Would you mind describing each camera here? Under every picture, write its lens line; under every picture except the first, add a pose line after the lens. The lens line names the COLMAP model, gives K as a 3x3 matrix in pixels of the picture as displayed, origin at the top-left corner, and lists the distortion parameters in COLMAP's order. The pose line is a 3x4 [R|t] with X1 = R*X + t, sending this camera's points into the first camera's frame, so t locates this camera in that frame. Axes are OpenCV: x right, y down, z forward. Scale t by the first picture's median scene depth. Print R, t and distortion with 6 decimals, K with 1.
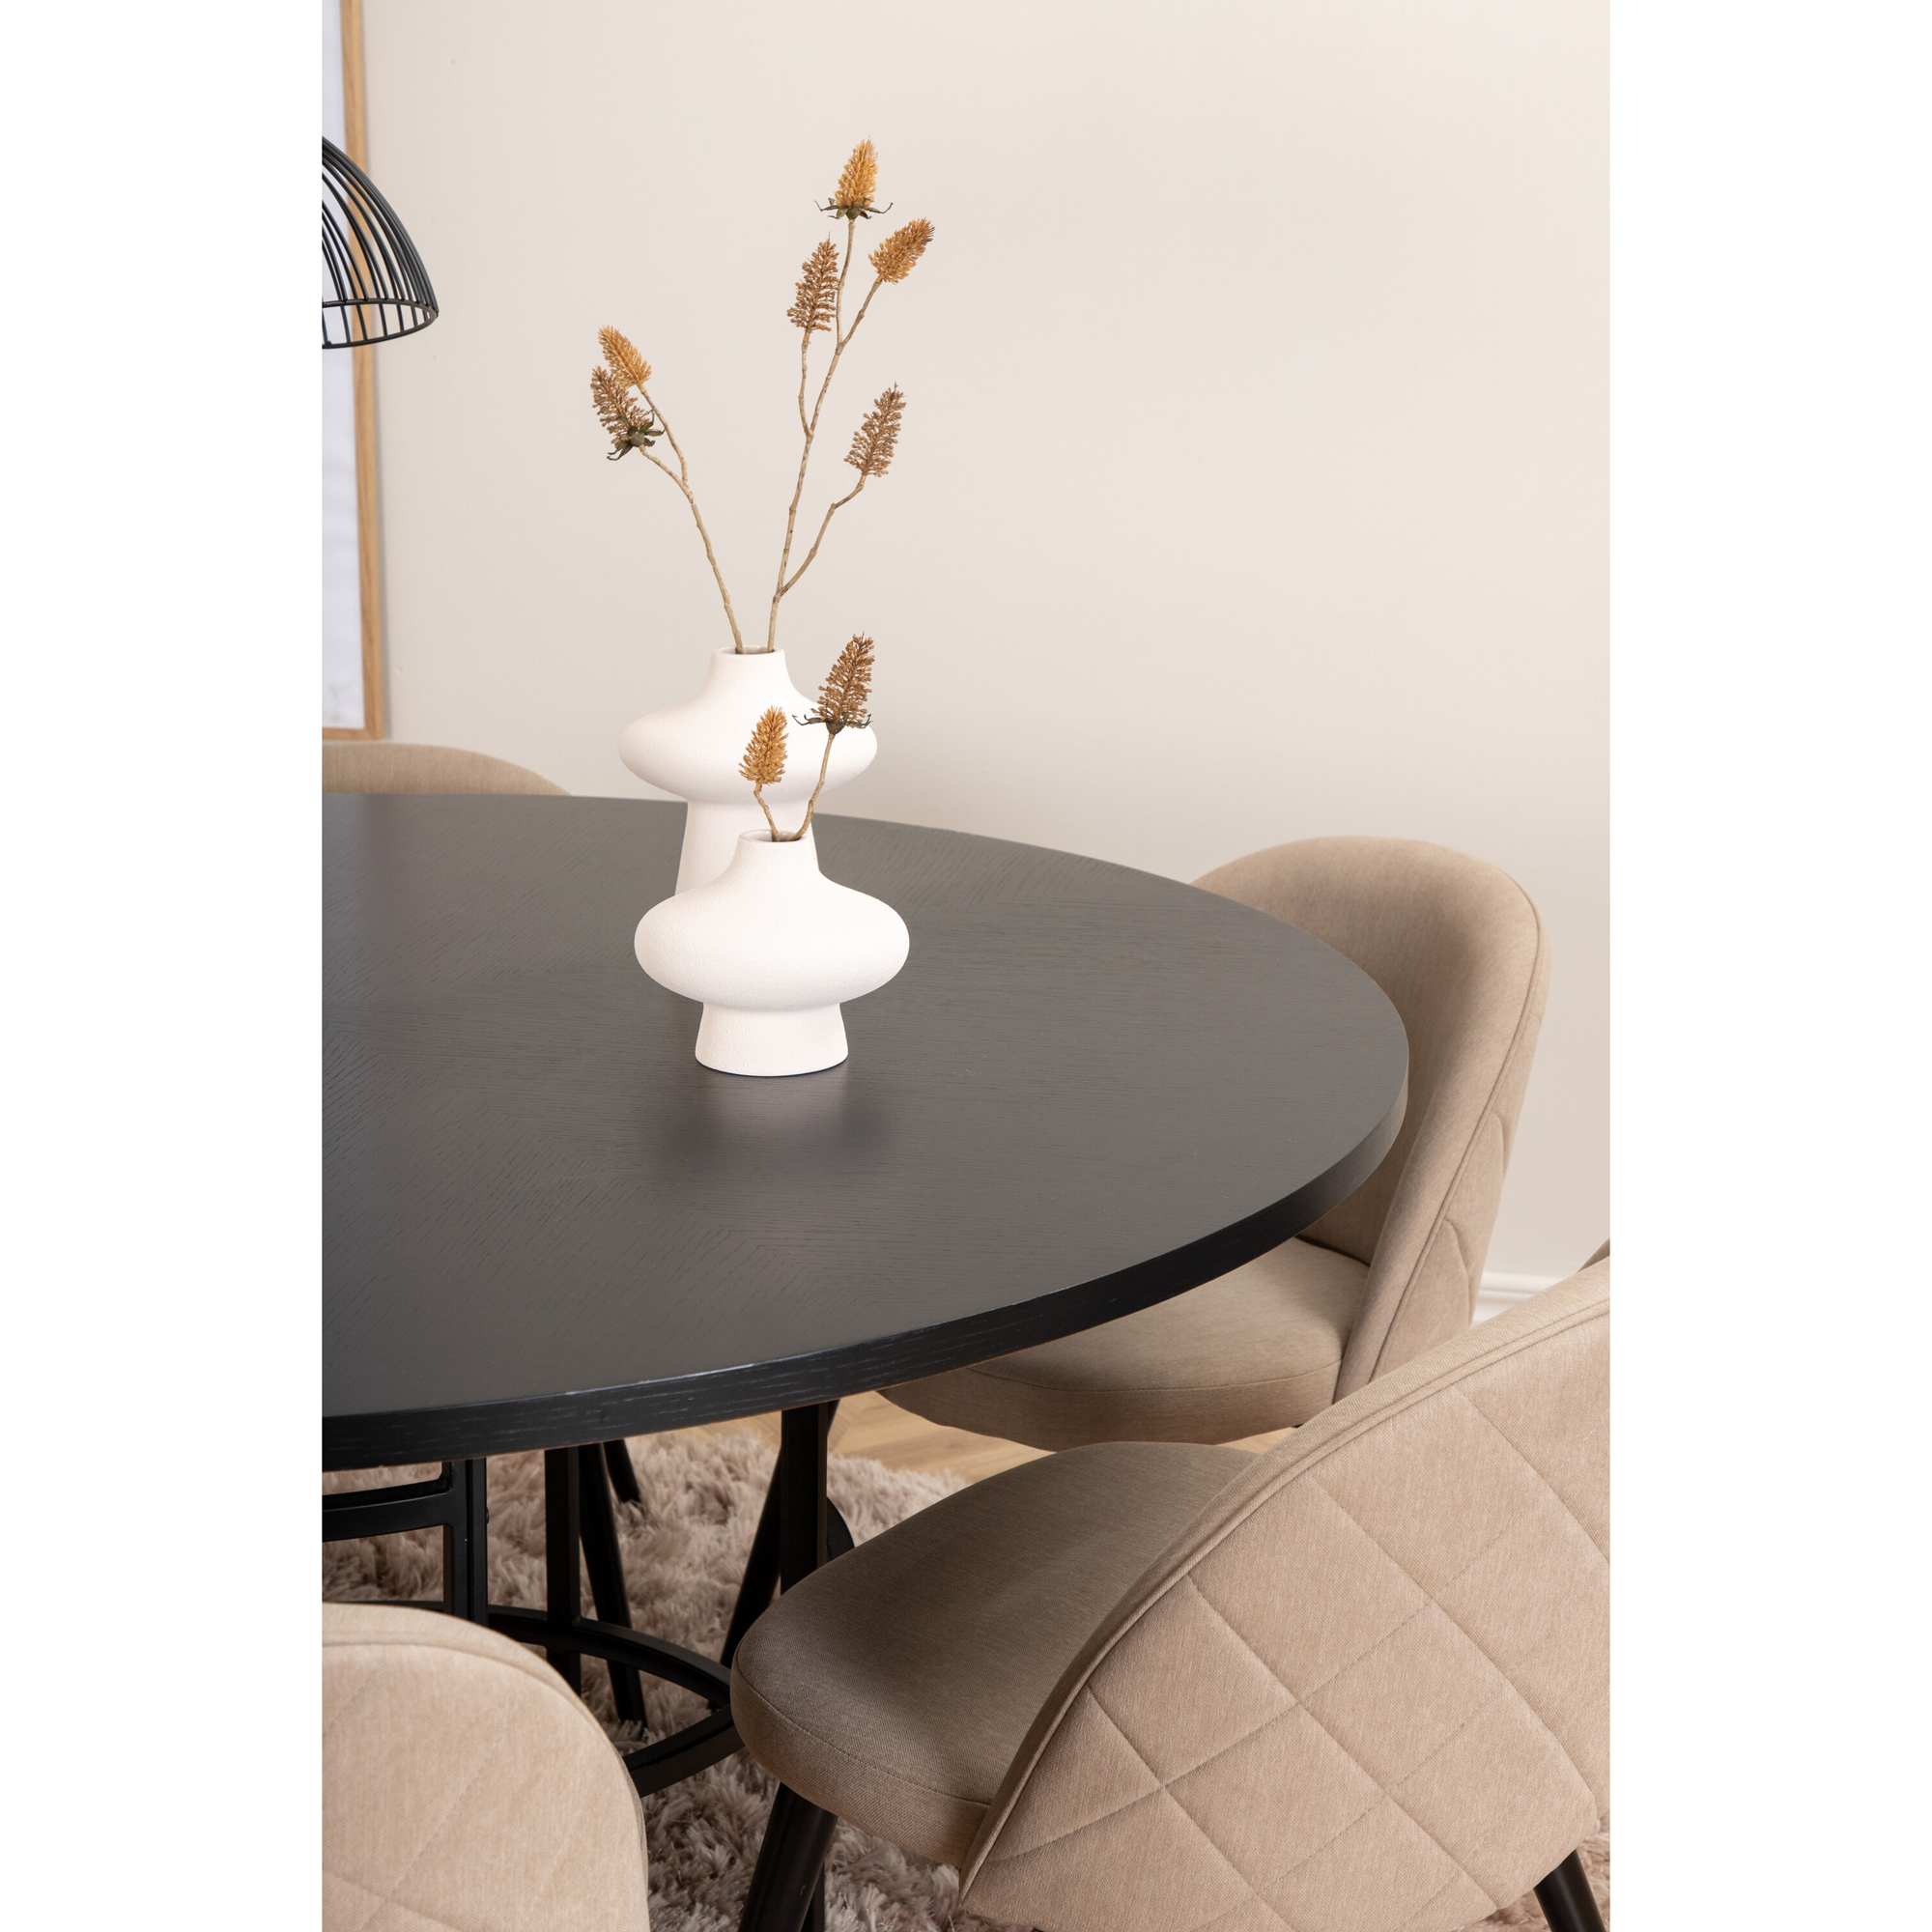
lens RADIAL K [[3445.6, 0, 969.7], [0, 3445.6, 850.6], [0, 0, 1]] dist [-0.027709, 0.132026]
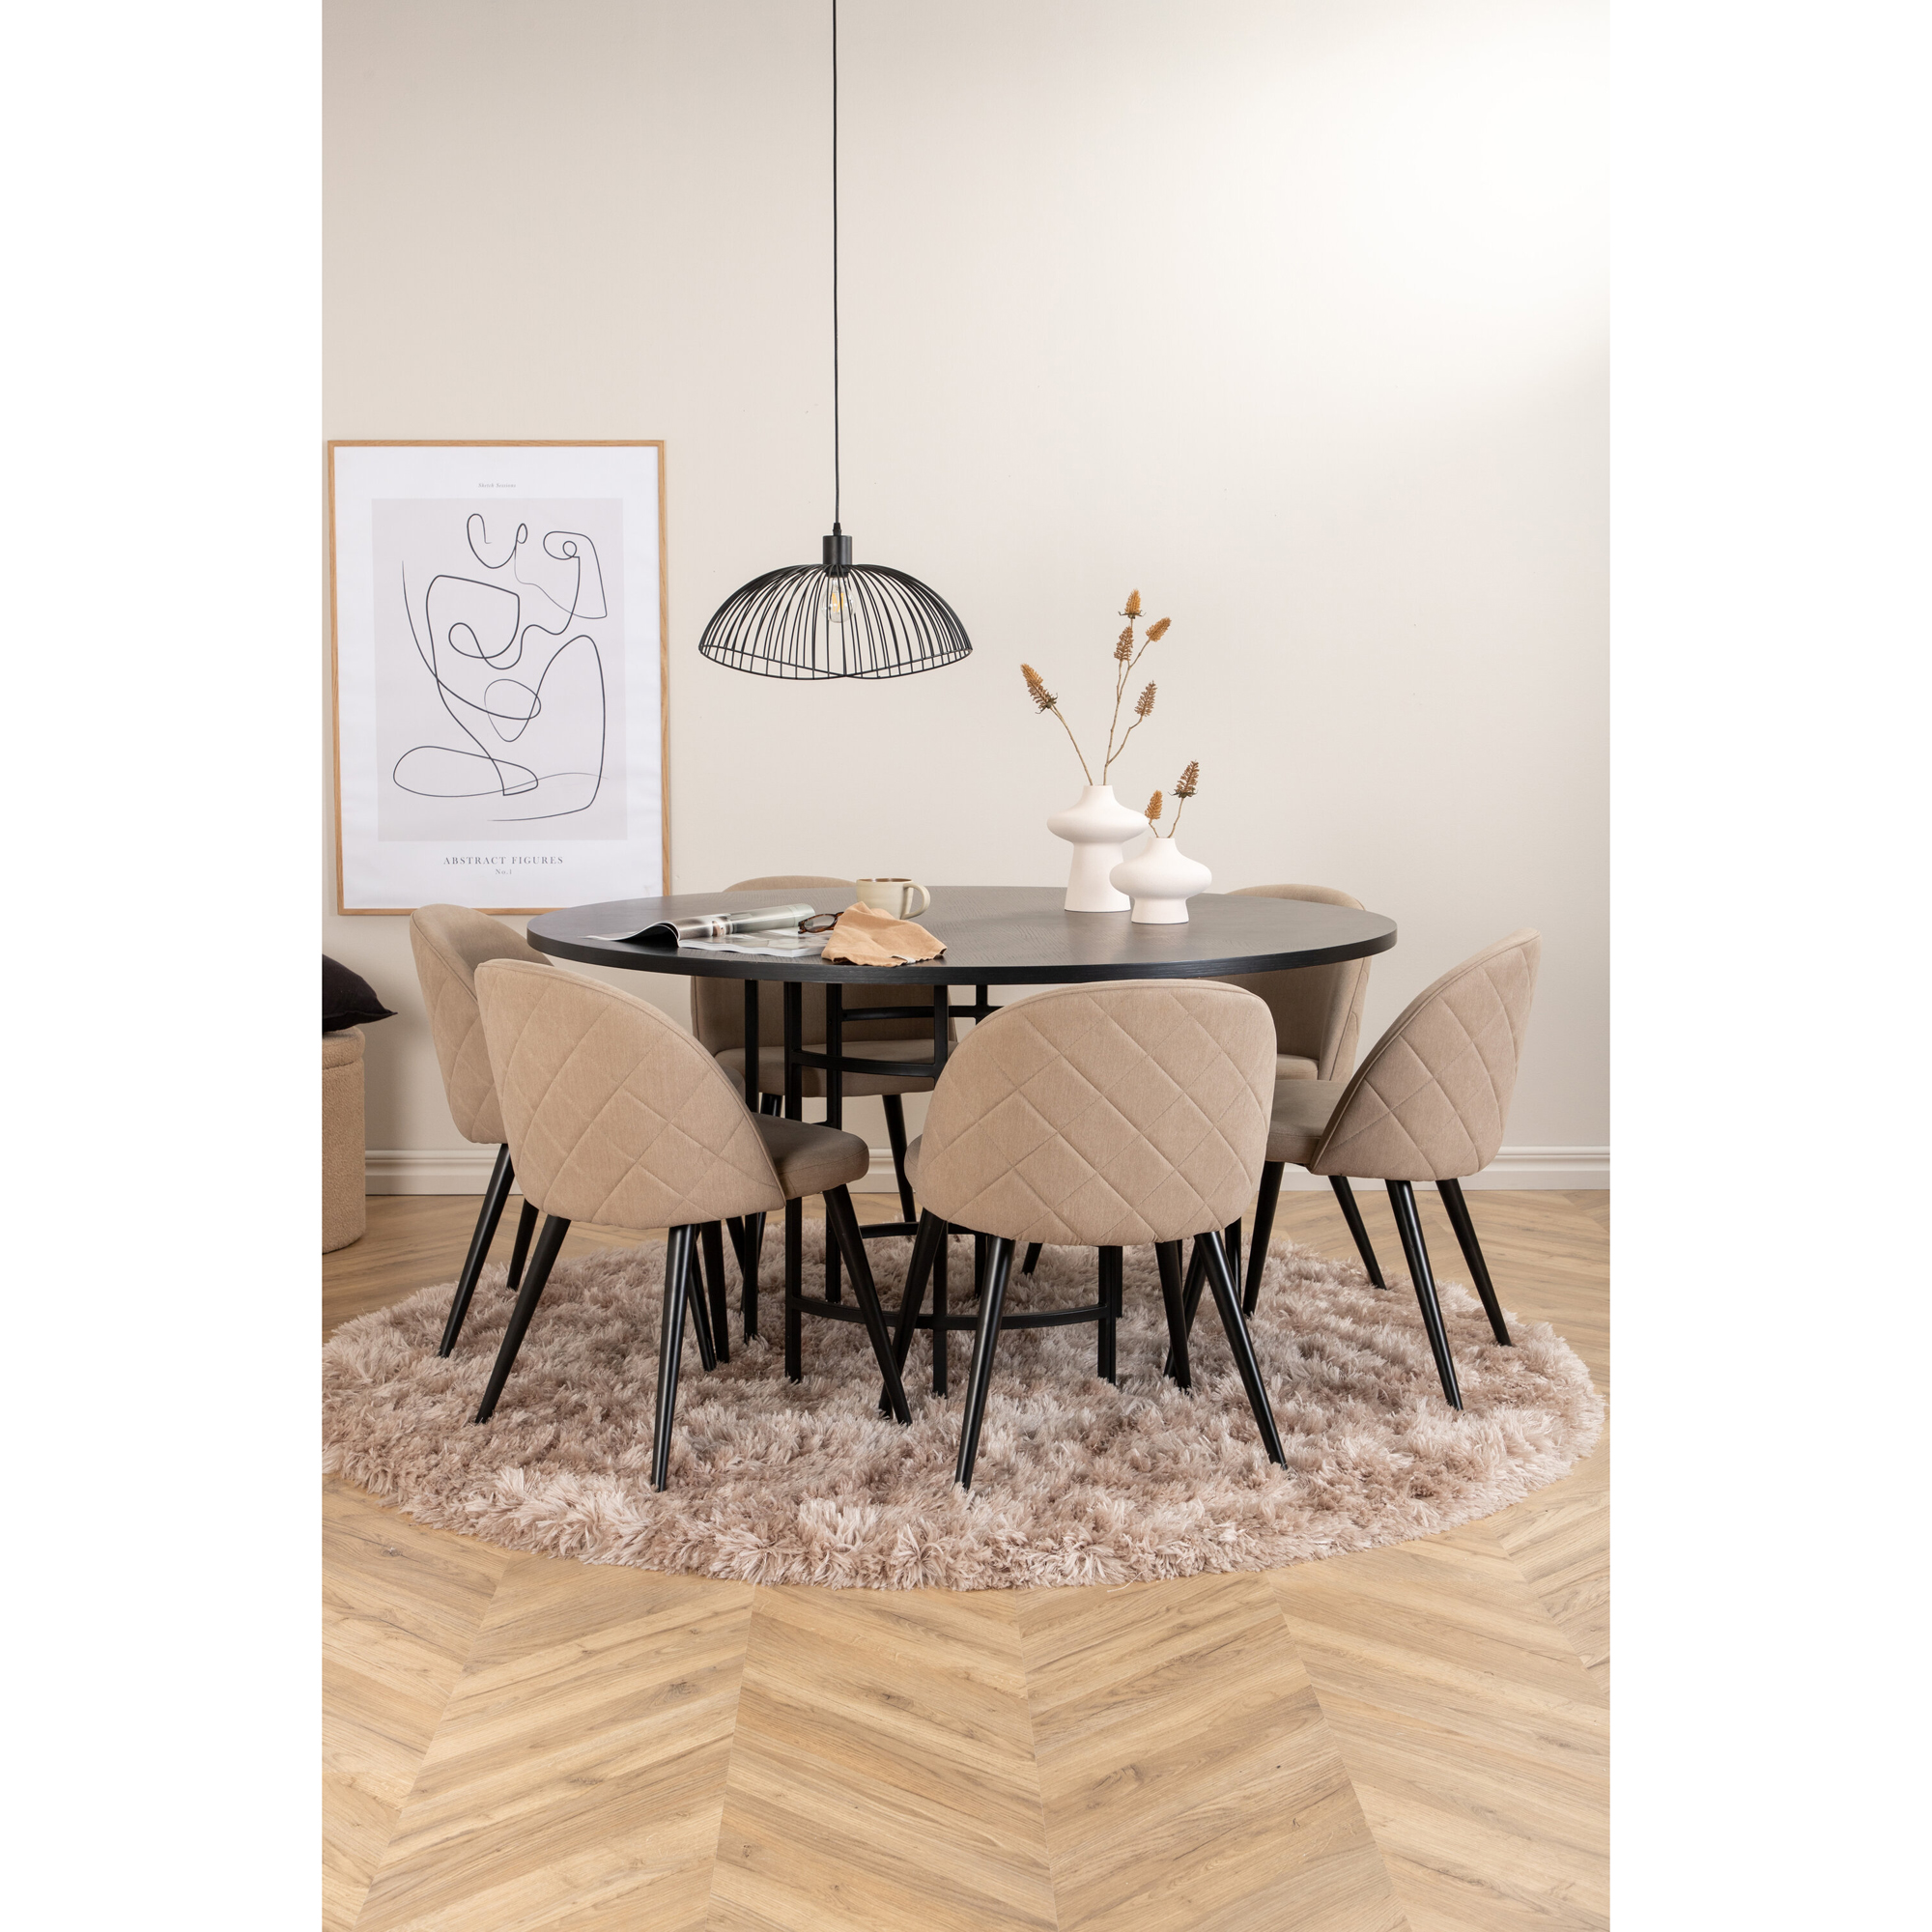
lens RADIAL K [[3154.3, 0, 966.0], [0, 3154.3, 966.0], [0, 0, 1]] dist [-0.020842, 1.149871]
pose [[0.960200, -0.028919, 0.277813, -0.820442], [0.060700, 0.992460, -0.106488, 0.321117], [-0.272639, 0.119113, 0.954715, -1.198907]]
